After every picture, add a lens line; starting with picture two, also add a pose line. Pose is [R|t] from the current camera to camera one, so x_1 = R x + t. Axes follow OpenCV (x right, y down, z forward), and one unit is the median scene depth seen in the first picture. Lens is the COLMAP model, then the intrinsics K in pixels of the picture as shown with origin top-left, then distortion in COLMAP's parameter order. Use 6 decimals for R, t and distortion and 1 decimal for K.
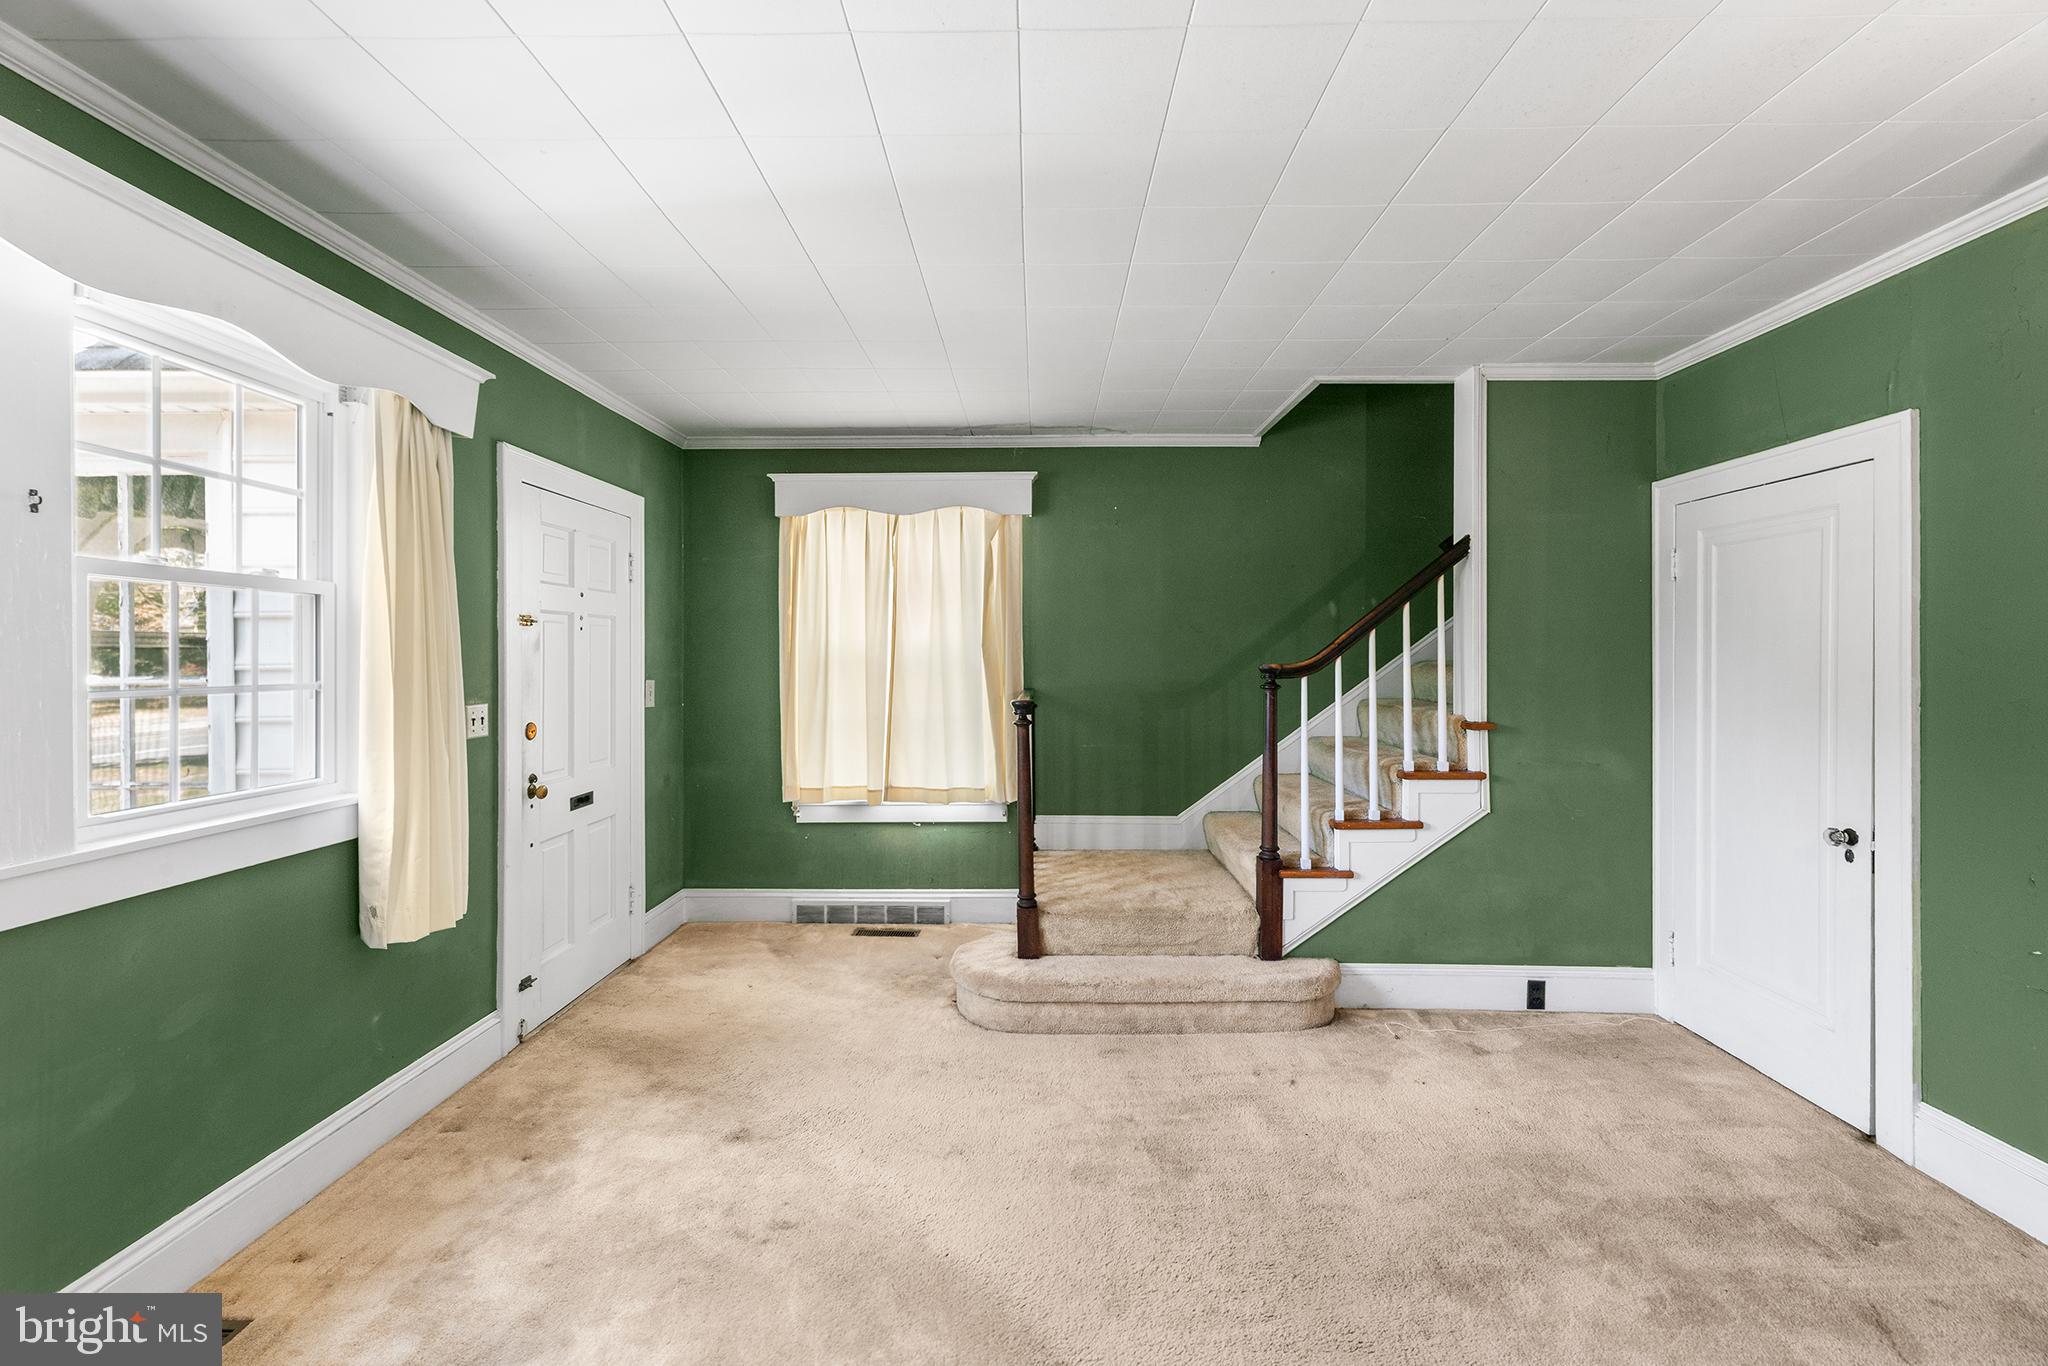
lens RADIAL K [[848.3, 0, 1035.0], [0, 848.3, 651.7], [0, 0, 1]] dist [0.000008, -0.000247]
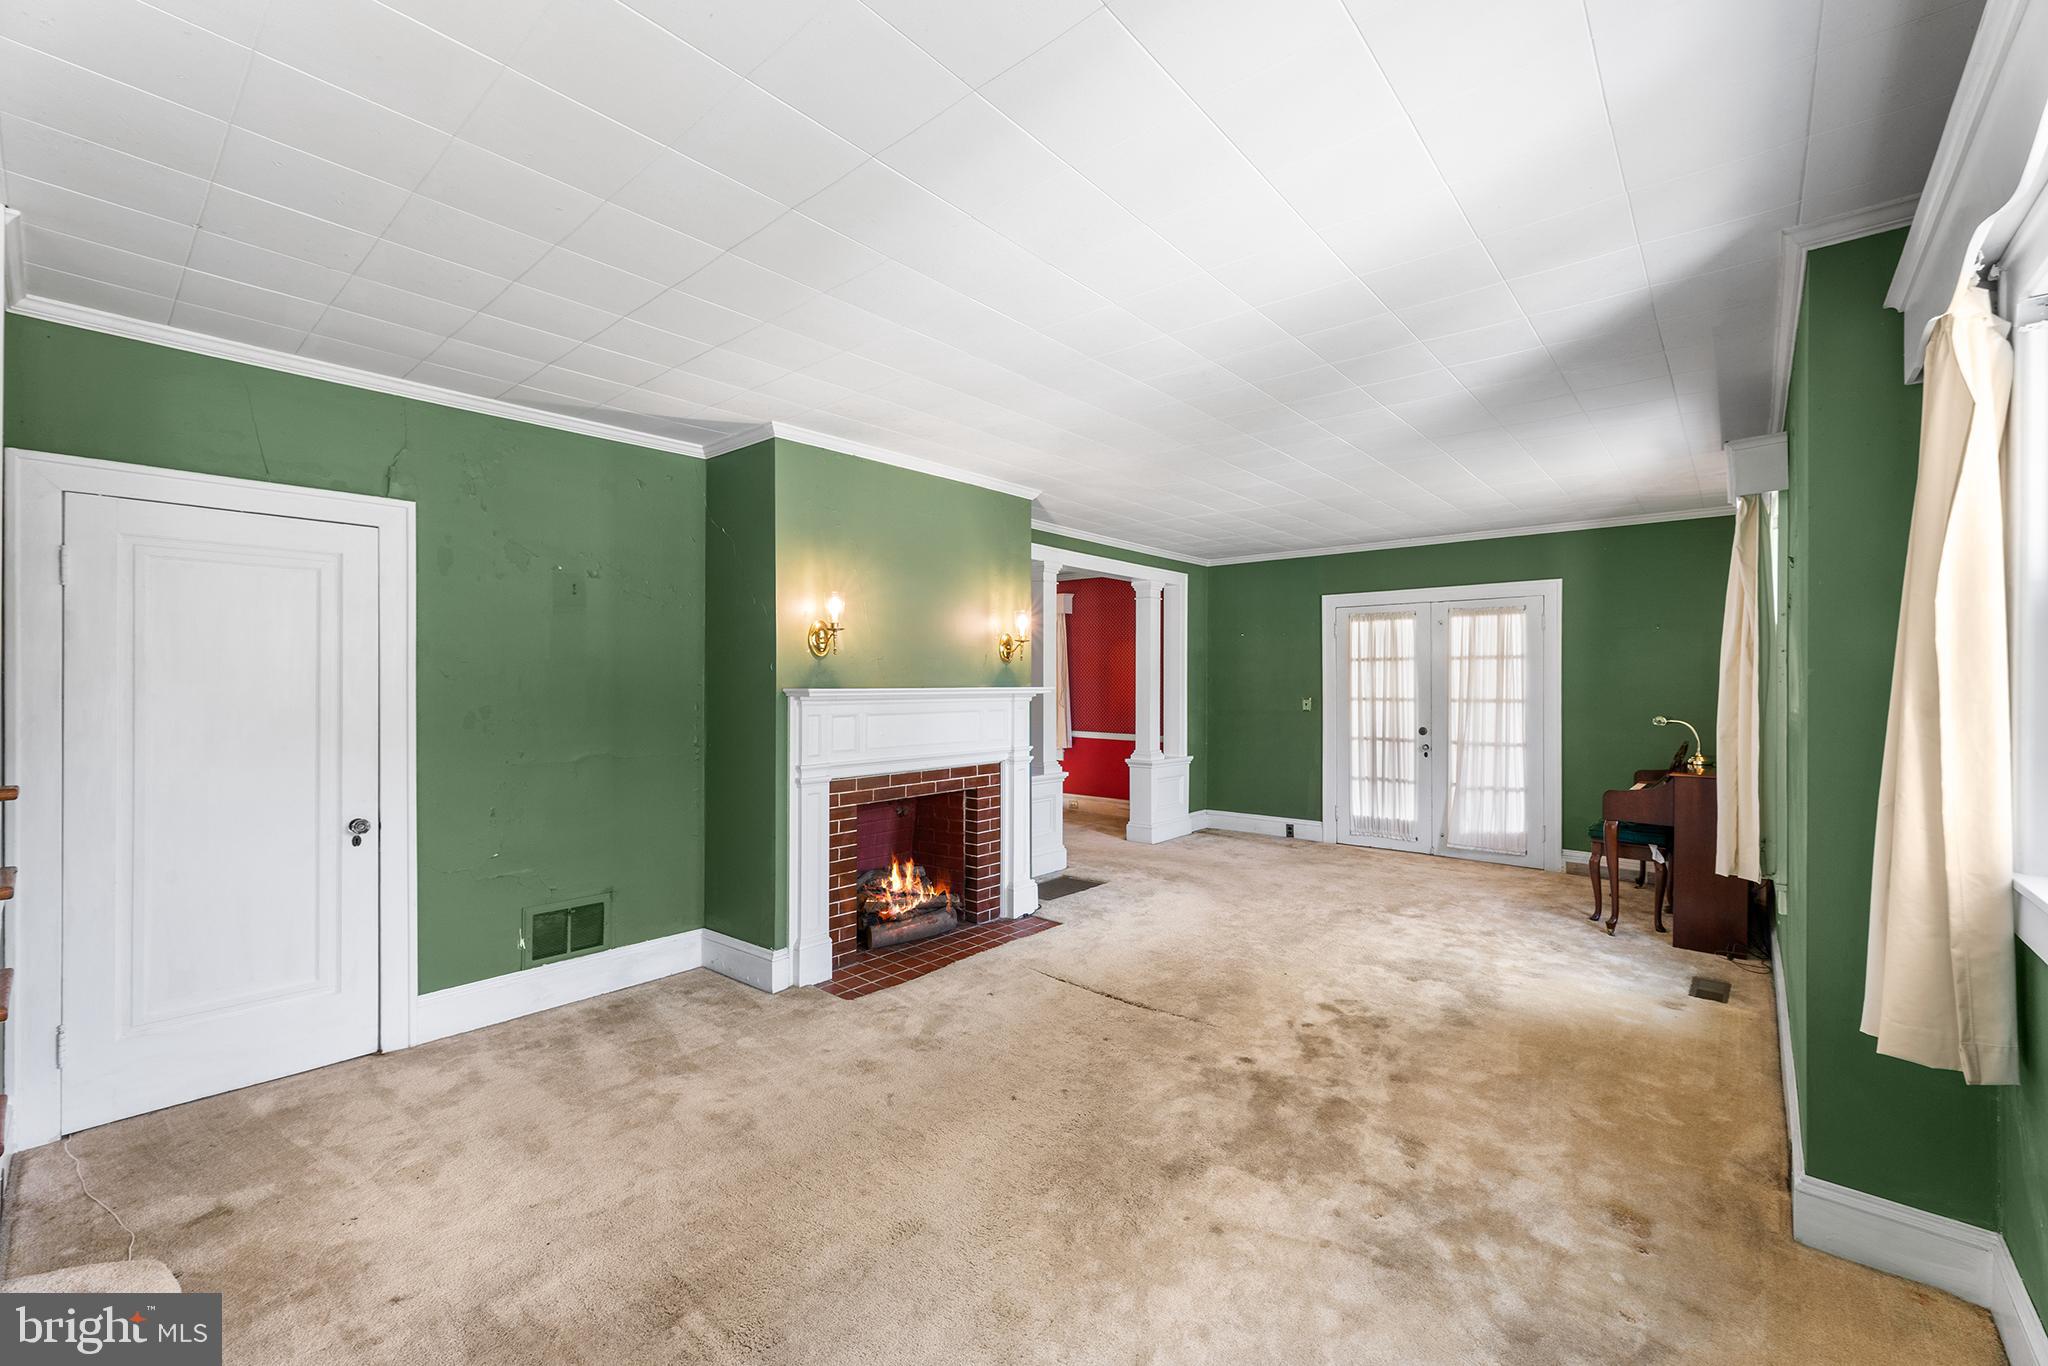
lens RADIAL K [[843.8, 0, 1017.5], [0, 843.8, 688.0], [0, 0, 1]] dist [-0.000074, -0.000448]
pose [[-0.757933, -0.006726, 0.652298, -0.589679], [-0.002971, 0.999972, 0.006858, 0.006345], [-0.652326, 0.003260, -0.757931, 1.347868]]
